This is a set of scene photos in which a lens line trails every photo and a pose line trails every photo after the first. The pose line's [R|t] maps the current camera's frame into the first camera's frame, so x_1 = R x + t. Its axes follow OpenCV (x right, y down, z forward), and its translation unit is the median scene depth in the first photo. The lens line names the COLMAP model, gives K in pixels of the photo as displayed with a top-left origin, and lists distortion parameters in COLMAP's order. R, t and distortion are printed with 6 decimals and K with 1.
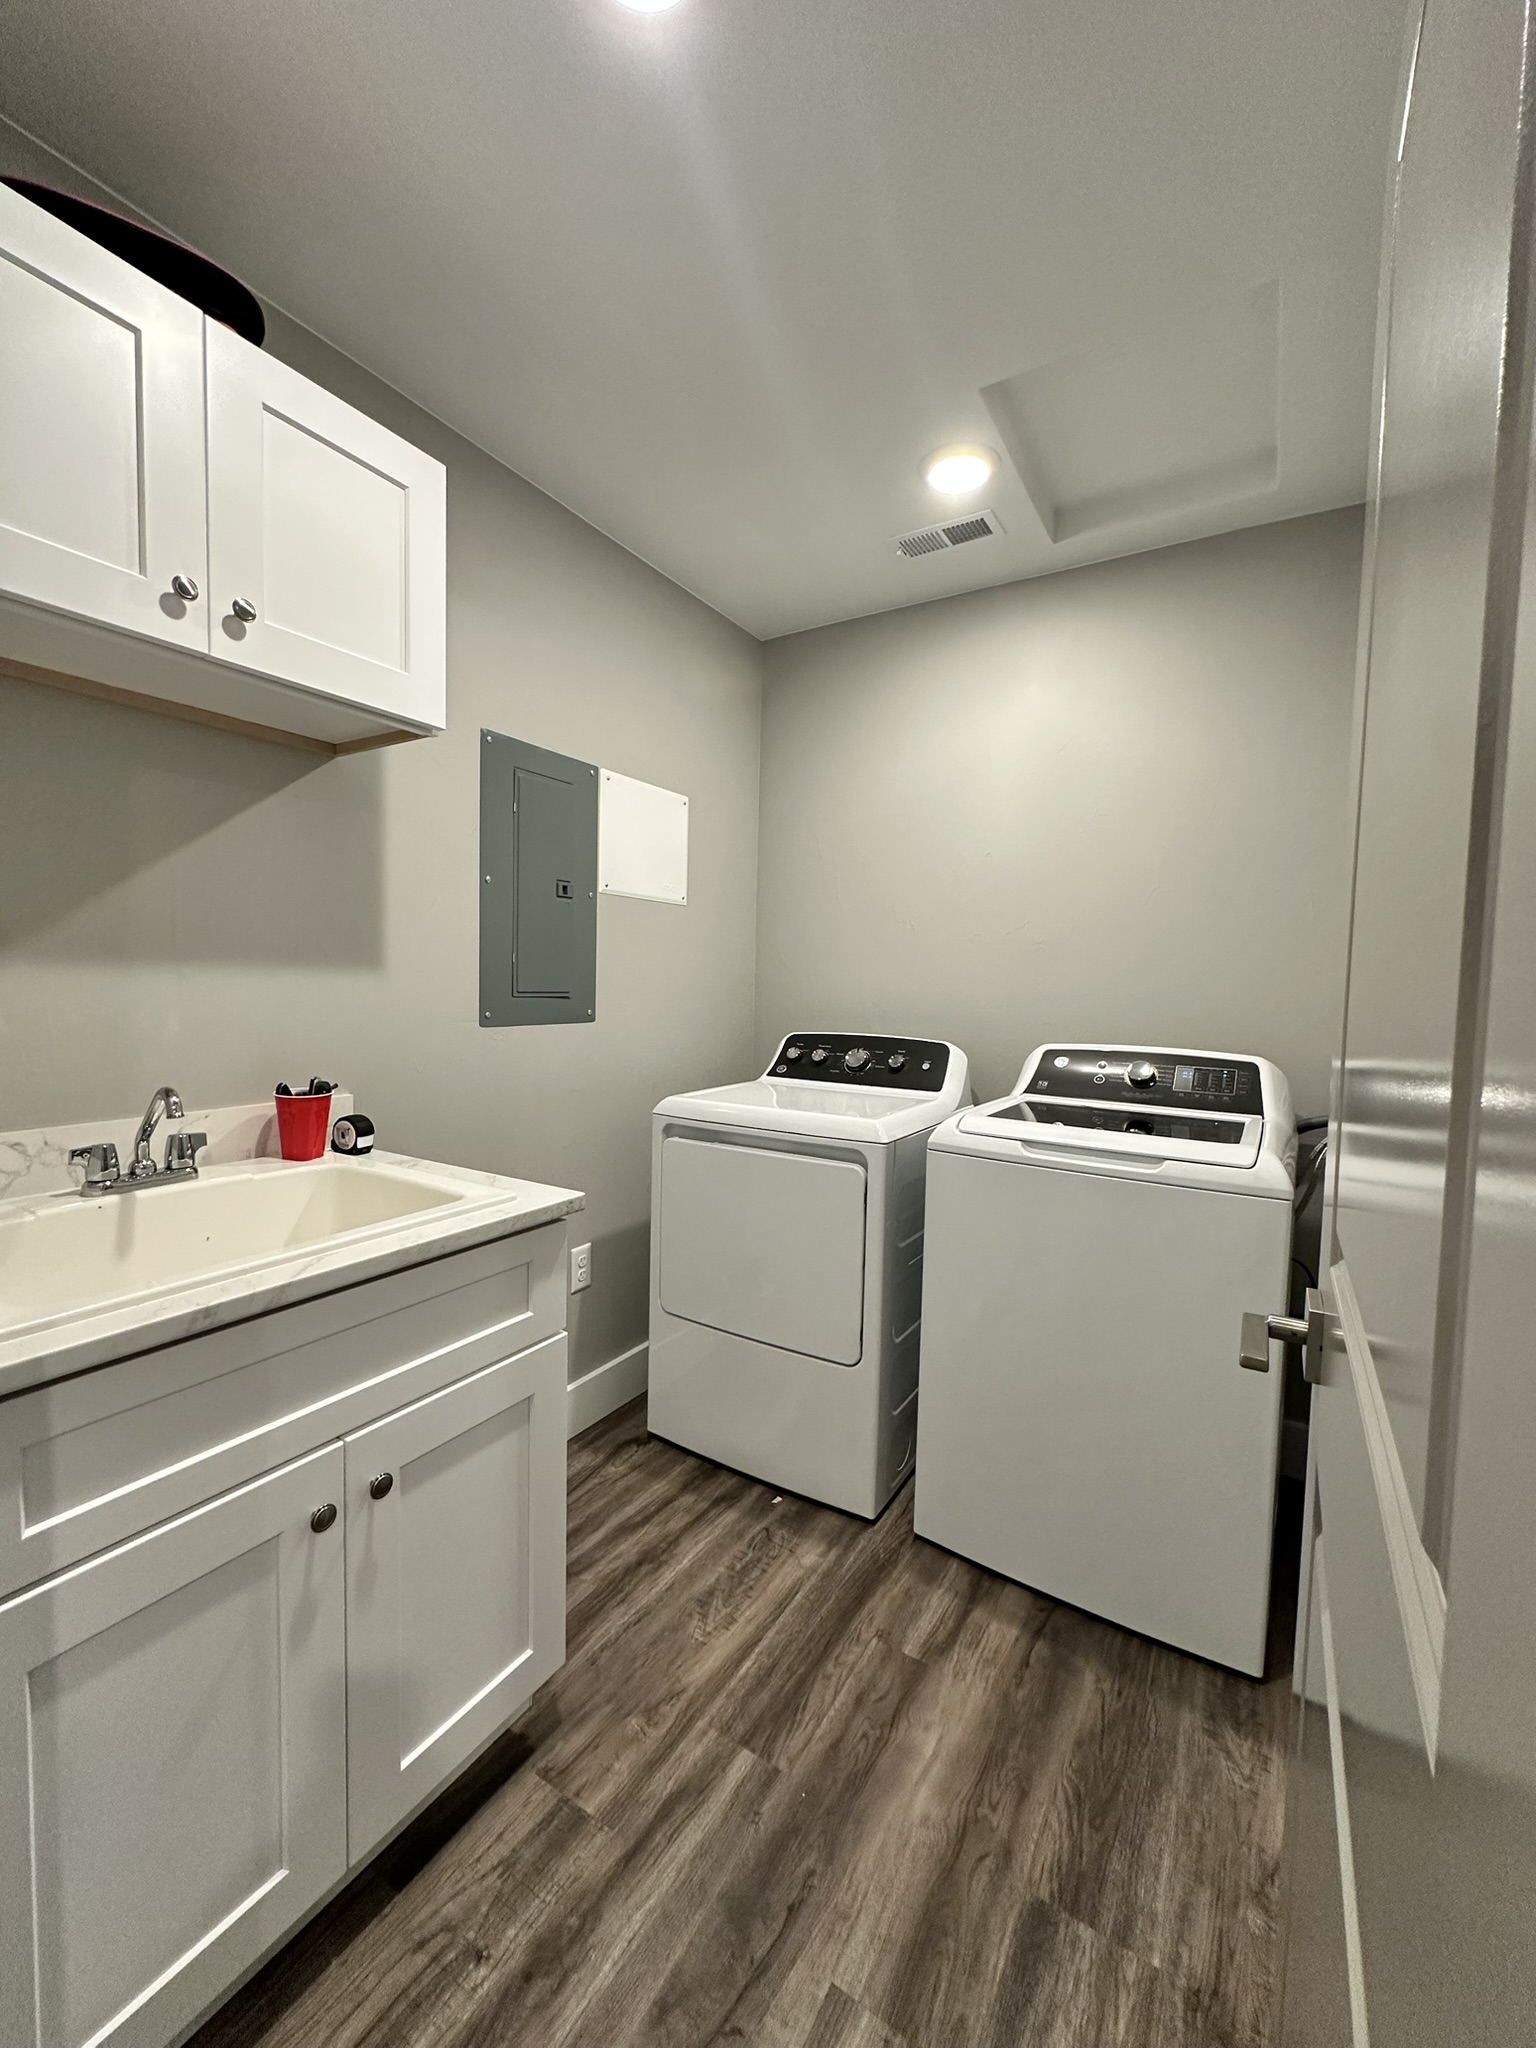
lens RADIAL K [[813.3, 0, 767.2], [0, 813.3, 1019.6], [0, 0, 1]] dist [-0.000768, -0.000482]
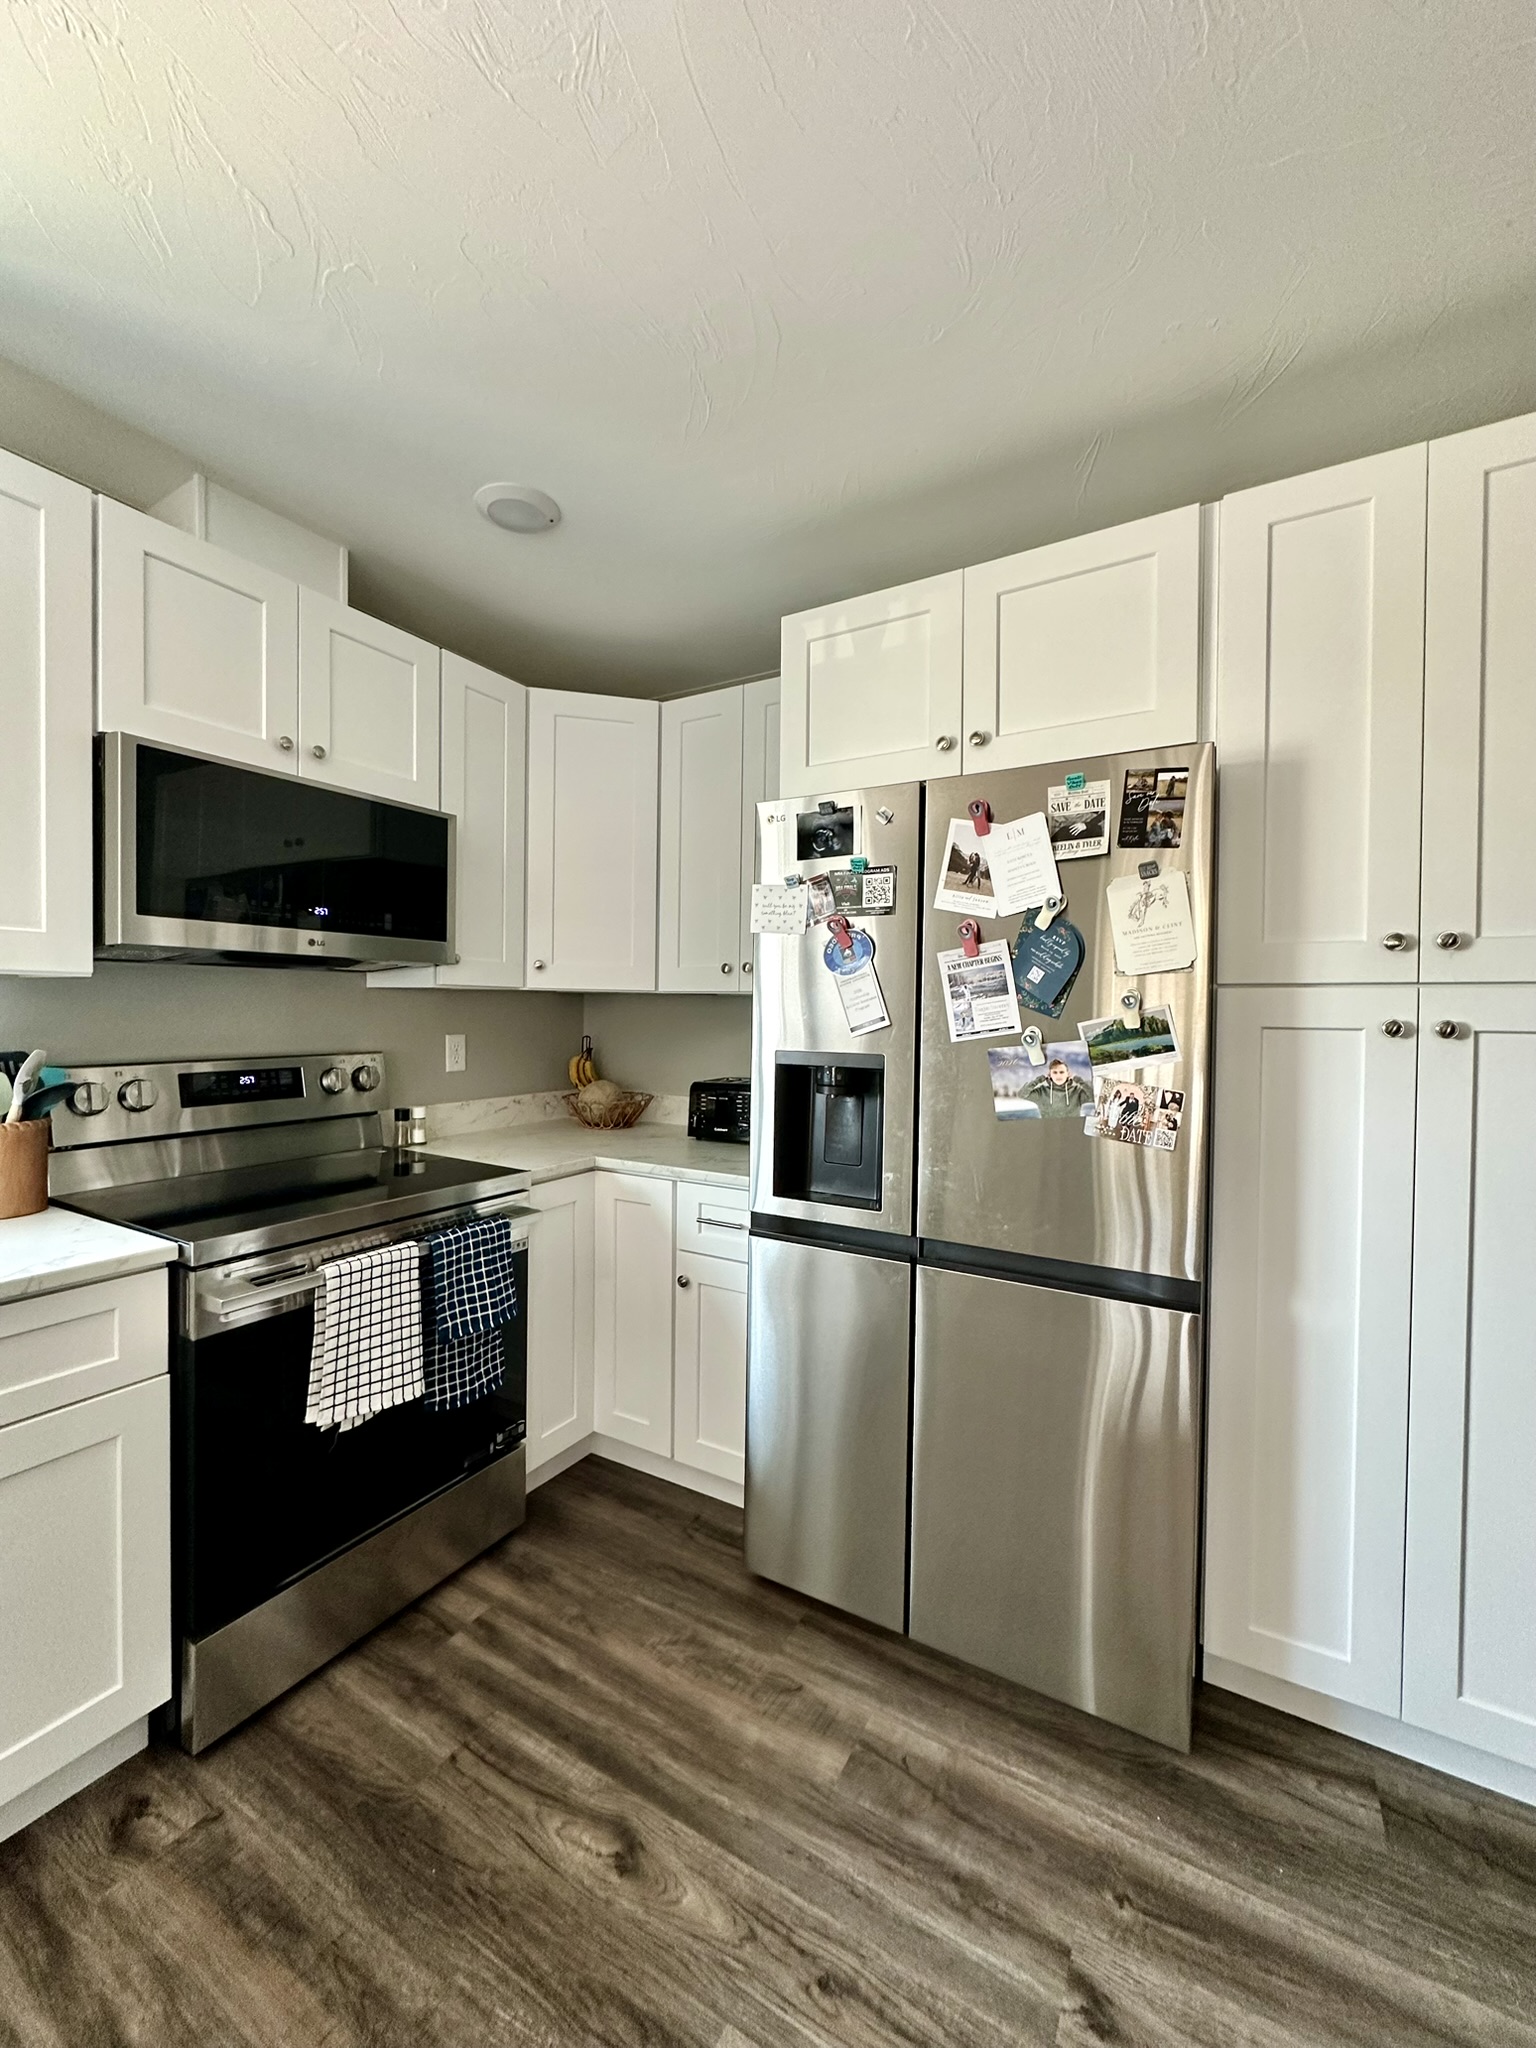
lens RADIAL K [[813.3, 0, 763.7], [0, 813.3, 1024.9], [0, 0, 1]] dist [-0.000768, -0.000482]
pose [[0.022342, -0.002138, -0.999748, 0.568412], [-0.068929, 0.997615, -0.003674, -0.053777], [0.997371, 0.068994, 0.022141, 0.807016]]
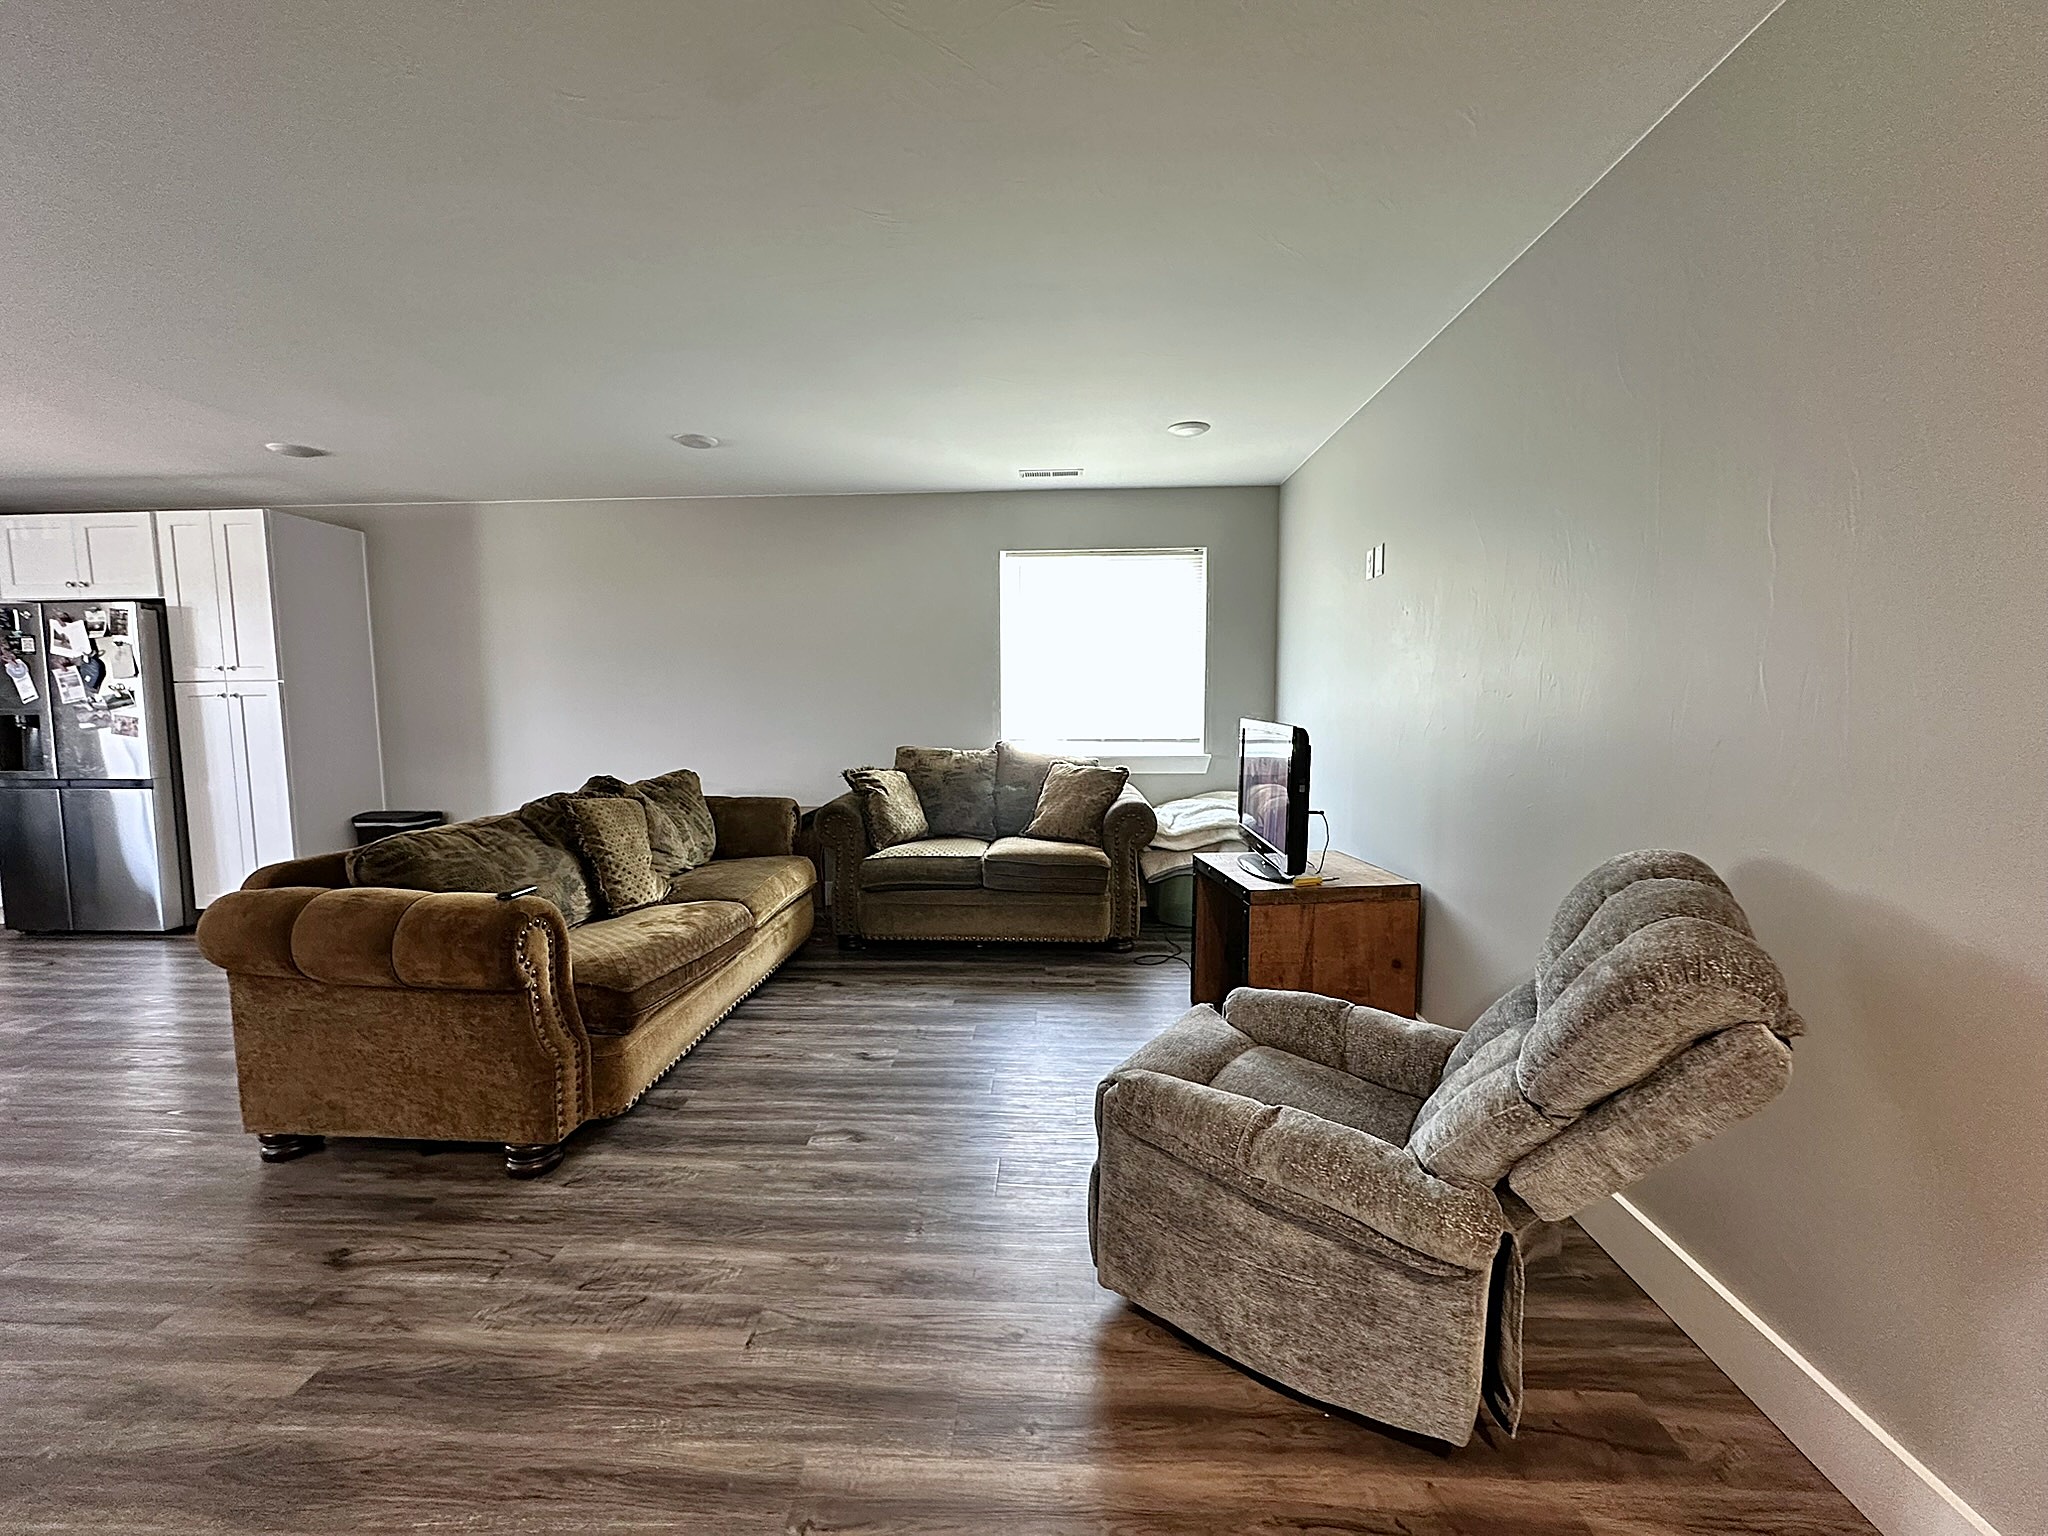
lens RADIAL K [[813.3, 0, 1017.5], [0, 813.3, 769.1], [0, 0, 1]] dist [-0.000768, -0.000482]
pose [[0.475473, 0.057605, -0.877842, 3.278172], [-0.034129, 0.998311, 0.047025, -0.069685], [0.879068, 0.007600, 0.476636, 2.461916]]
